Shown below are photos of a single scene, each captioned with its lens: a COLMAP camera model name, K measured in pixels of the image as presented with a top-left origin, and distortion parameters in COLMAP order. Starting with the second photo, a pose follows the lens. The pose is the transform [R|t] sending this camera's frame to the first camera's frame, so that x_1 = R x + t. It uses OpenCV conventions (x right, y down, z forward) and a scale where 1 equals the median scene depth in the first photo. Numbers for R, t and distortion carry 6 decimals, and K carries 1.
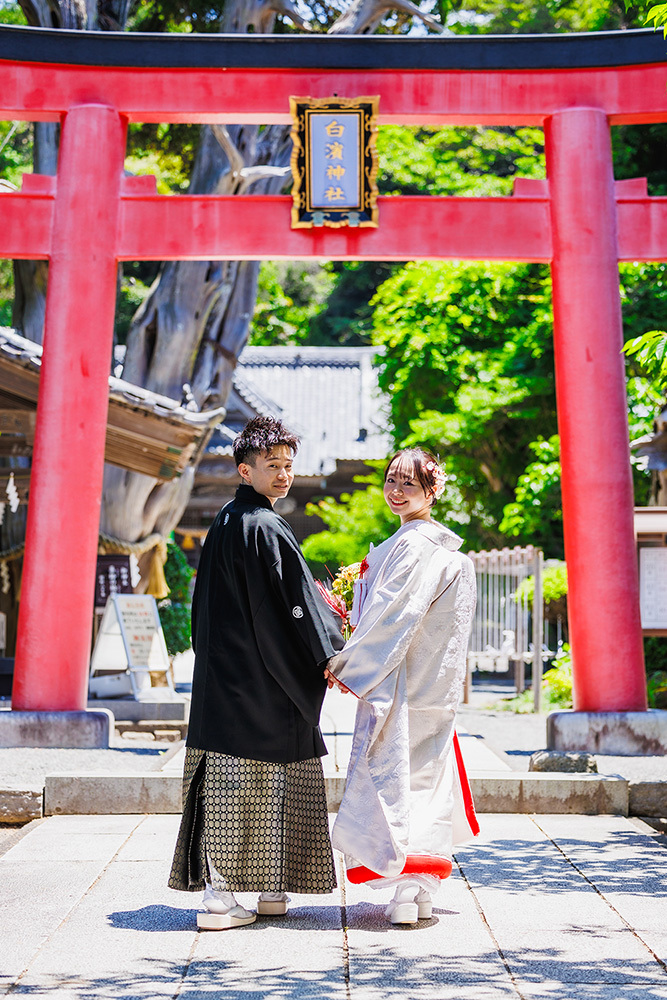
lens RADIAL K [[5786.8, 0, 362.0], [0, 5786.8, 626.4], [0, 0, 1]] dist [0.406092, 31.963418]
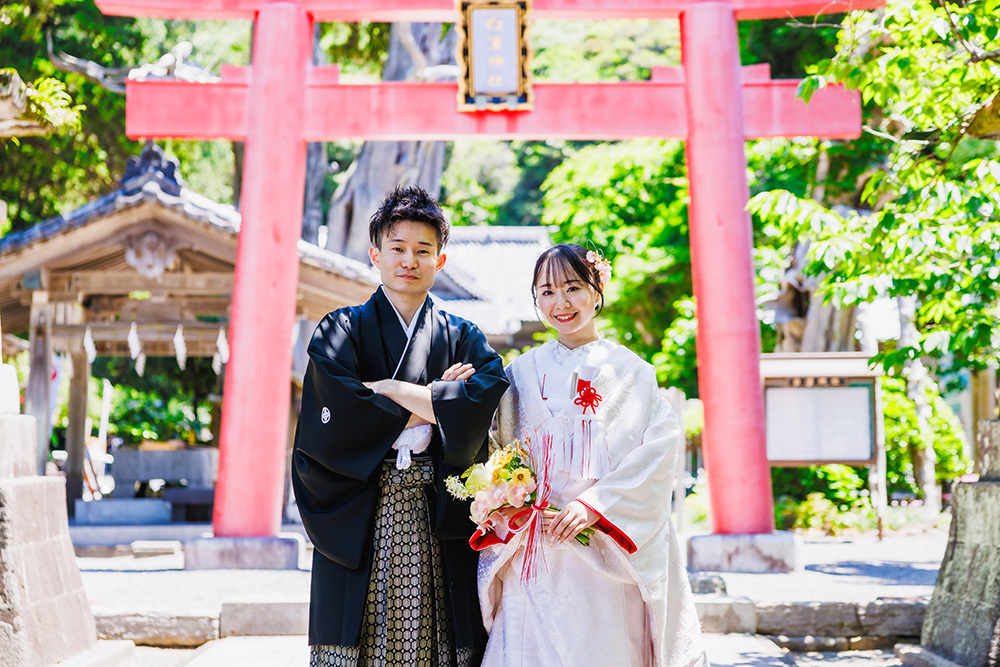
lens RADIAL K [[5786.8, 0, 500.0], [0, 5786.8, 333.5], [0, 0, 1]] dist [0.406092, 31.963418]
pose [[0.999978, -0.005968, 0.003014, -0.008899], [0.006037, 0.999714, -0.023142, 0.001657], [-0.002875, 0.023160, 0.999728, -0.158480]]
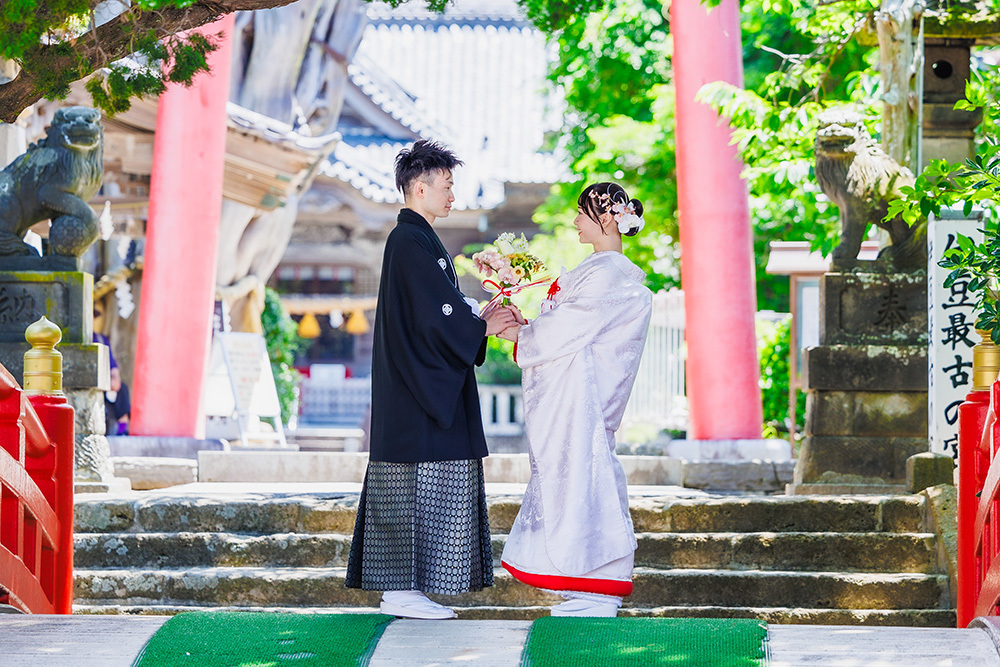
lens RADIAL K [[3518.0, 0, 500.0], [0, 3518.0, 333.5], [0, 0, 1]] dist [-0.075522, -1.211081]
pose [[0.999844, 0.003366, 0.017366, -0.008145], [-0.003557, 0.999933, 0.010988, -0.012477], [-0.017328, -0.011048, 0.999789, 0.460582]]
